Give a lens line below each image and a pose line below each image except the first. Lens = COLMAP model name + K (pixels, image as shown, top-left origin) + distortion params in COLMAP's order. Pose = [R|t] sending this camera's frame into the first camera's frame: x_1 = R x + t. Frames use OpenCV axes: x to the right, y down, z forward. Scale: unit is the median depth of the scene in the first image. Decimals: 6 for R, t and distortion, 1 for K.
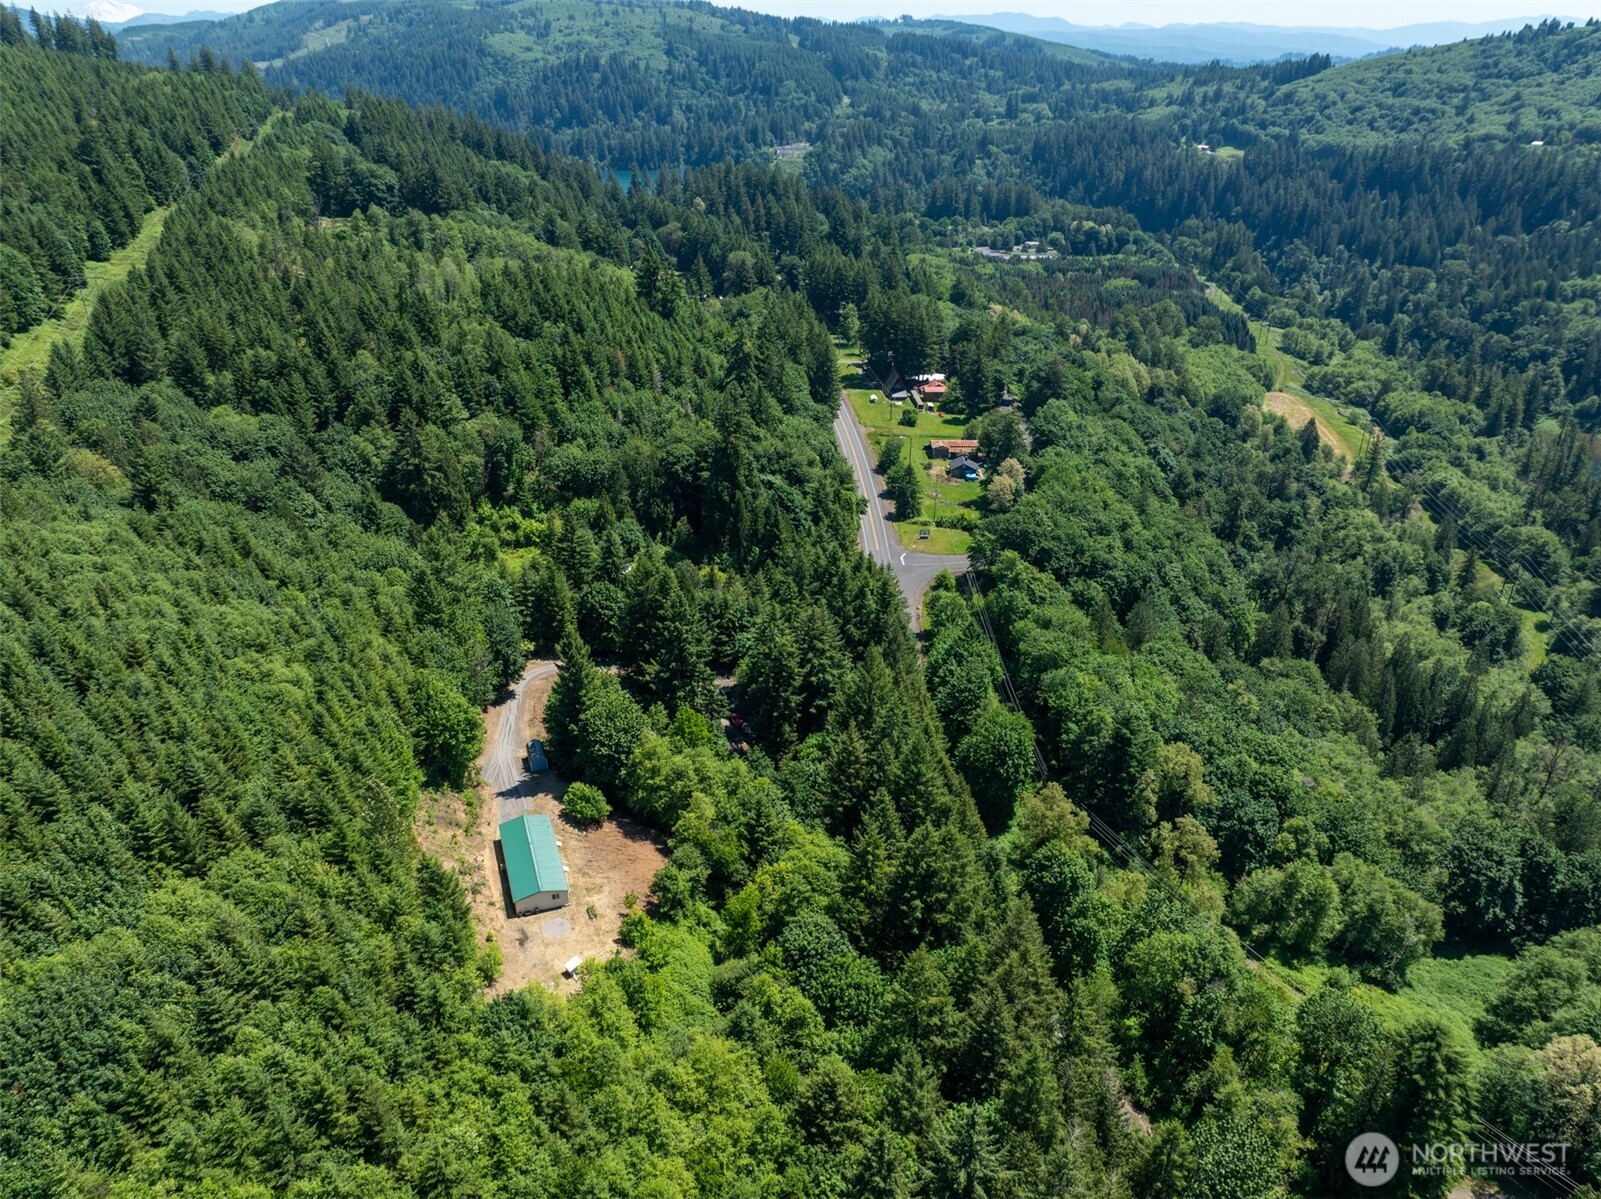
lens RADIAL K [[1123.6, 0, 800.5], [0, 1123.6, 599.5], [0, 0, 1]] dist [-0.051981, 0.028947]
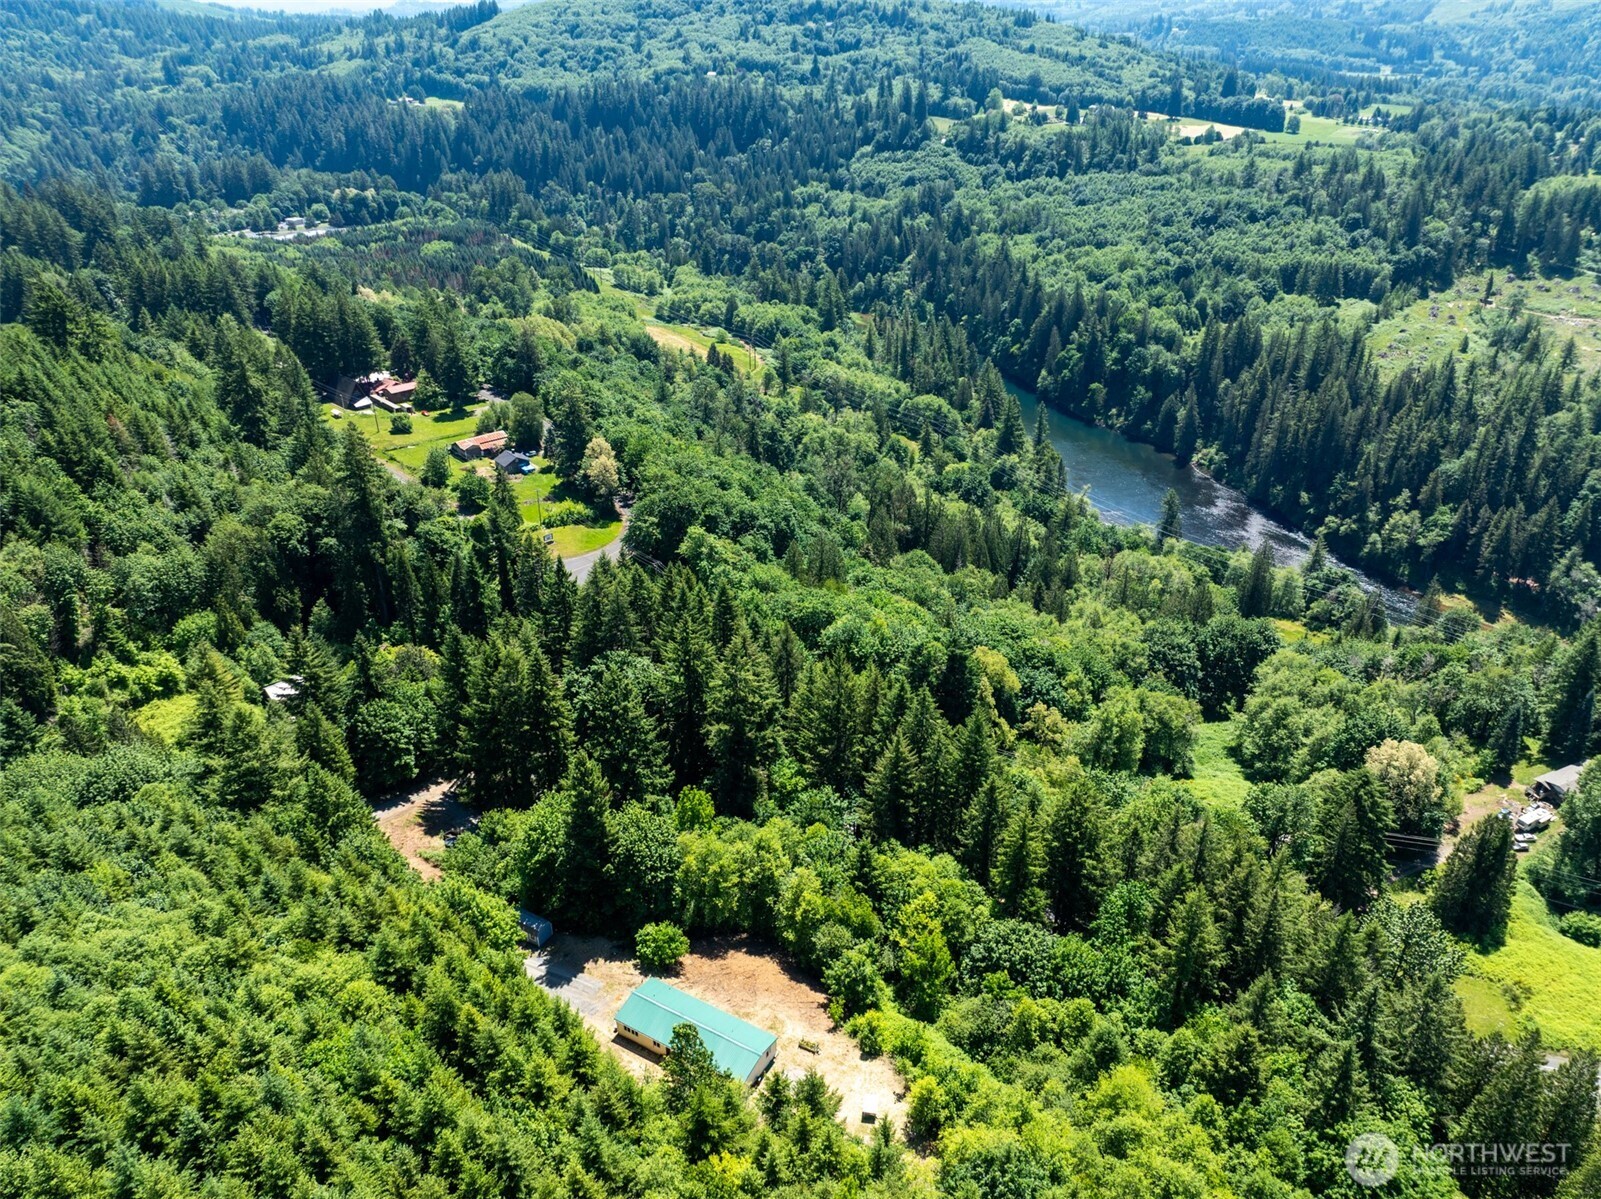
lens RADIAL K [[1127.1, 0, 800.5], [0, 1127.1, 599.5], [0, 0, 1]] dist [-0.039864, 0.010236]
pose [[0.769539, -0.308140, 0.559339, -0.115212], [0.288492, 0.949158, 0.125983, -0.030112], [-0.569721, 0.064416, 0.819310, 0.061119]]
